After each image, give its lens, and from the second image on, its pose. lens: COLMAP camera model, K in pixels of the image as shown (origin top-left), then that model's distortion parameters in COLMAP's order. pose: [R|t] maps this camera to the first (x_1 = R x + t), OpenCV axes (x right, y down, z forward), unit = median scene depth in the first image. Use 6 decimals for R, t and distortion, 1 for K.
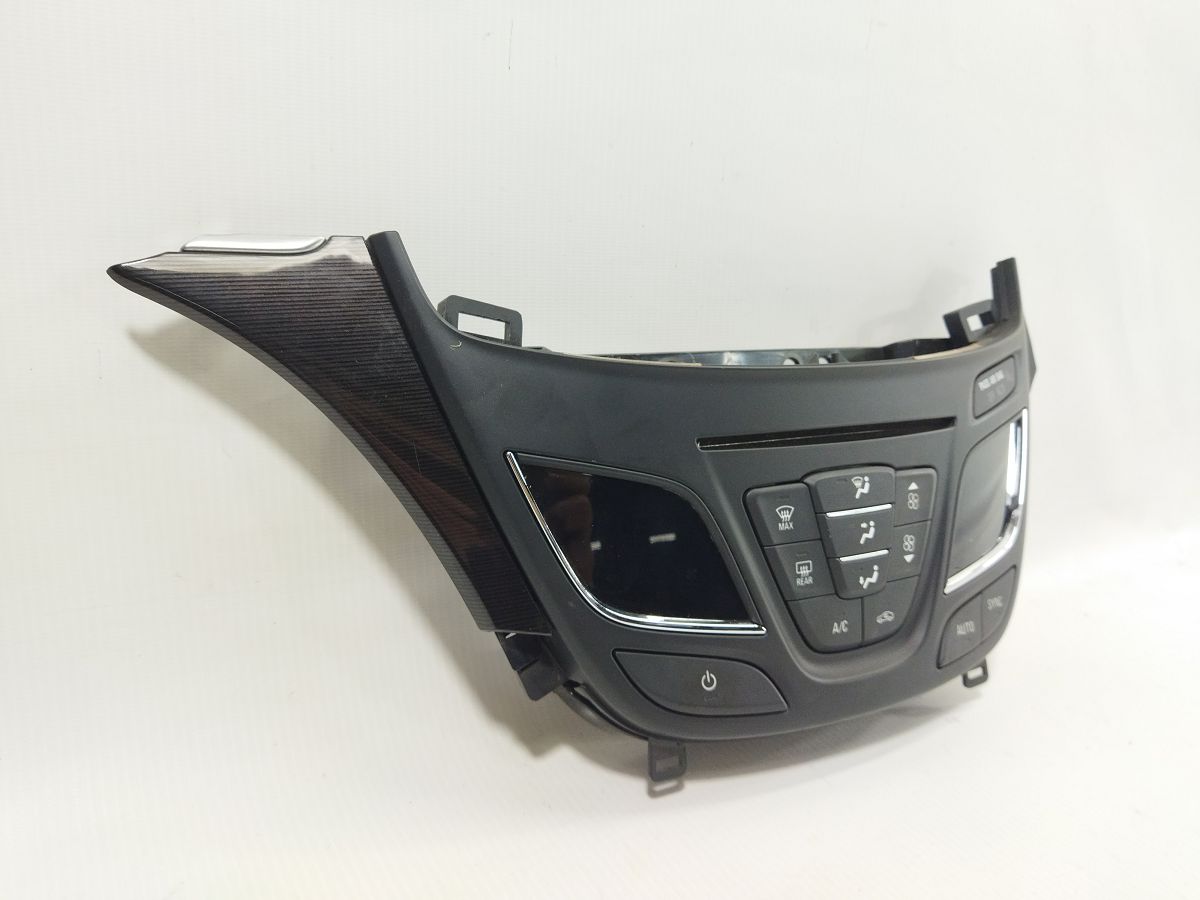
lens RADIAL K [[908.6, 0, 600.0], [0, 908.6, 450.0], [0, 0, 1]] dist [0.001632, 0.001003]
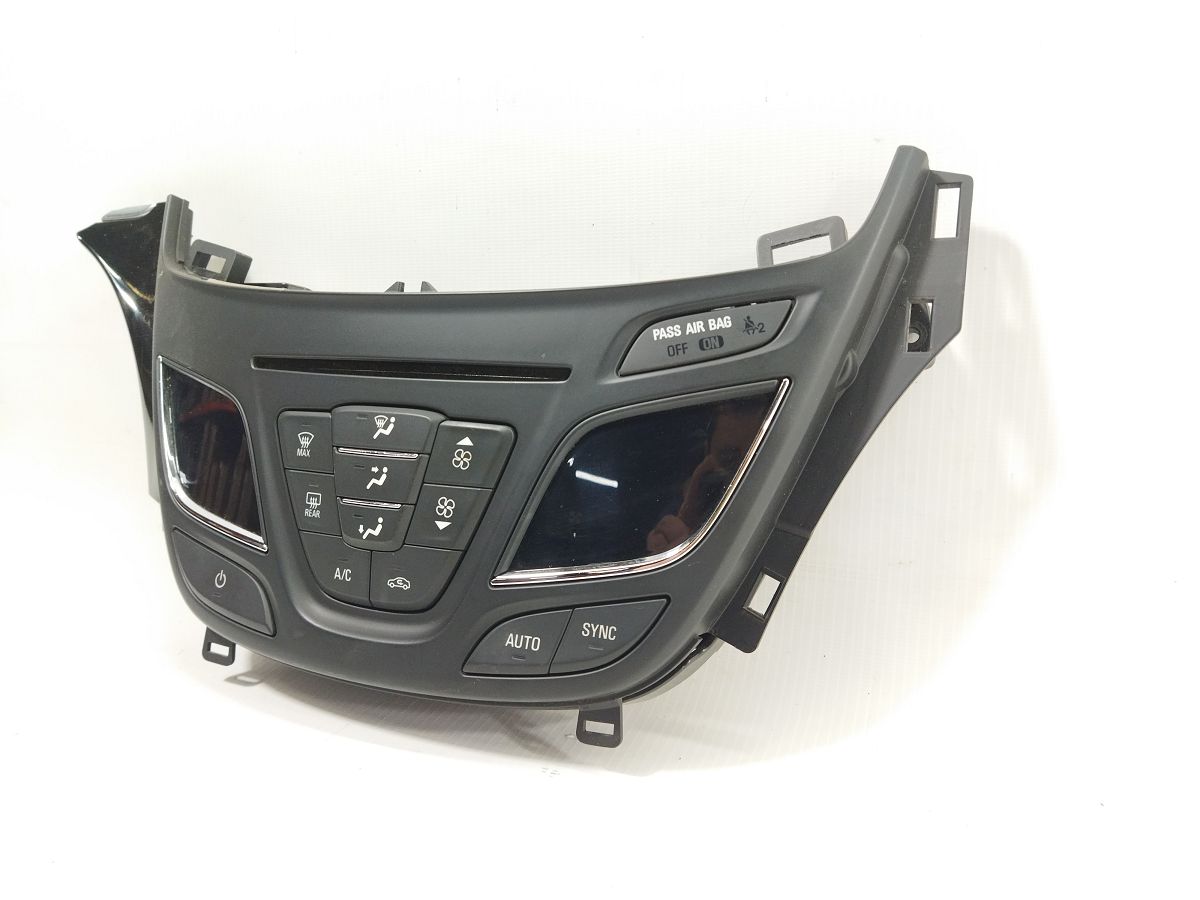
lens RADIAL K [[941.5, 0, 600.0], [0, 941.5, 450.0], [0, 0, 1]] dist [0.051440, -0.160677]
pose [[0.585348, 0.108616, -0.803474, 1.165418], [-0.141393, 0.989476, 0.030753, 0.004218], [0.798358, 0.095604, 0.594545, 0.624534]]
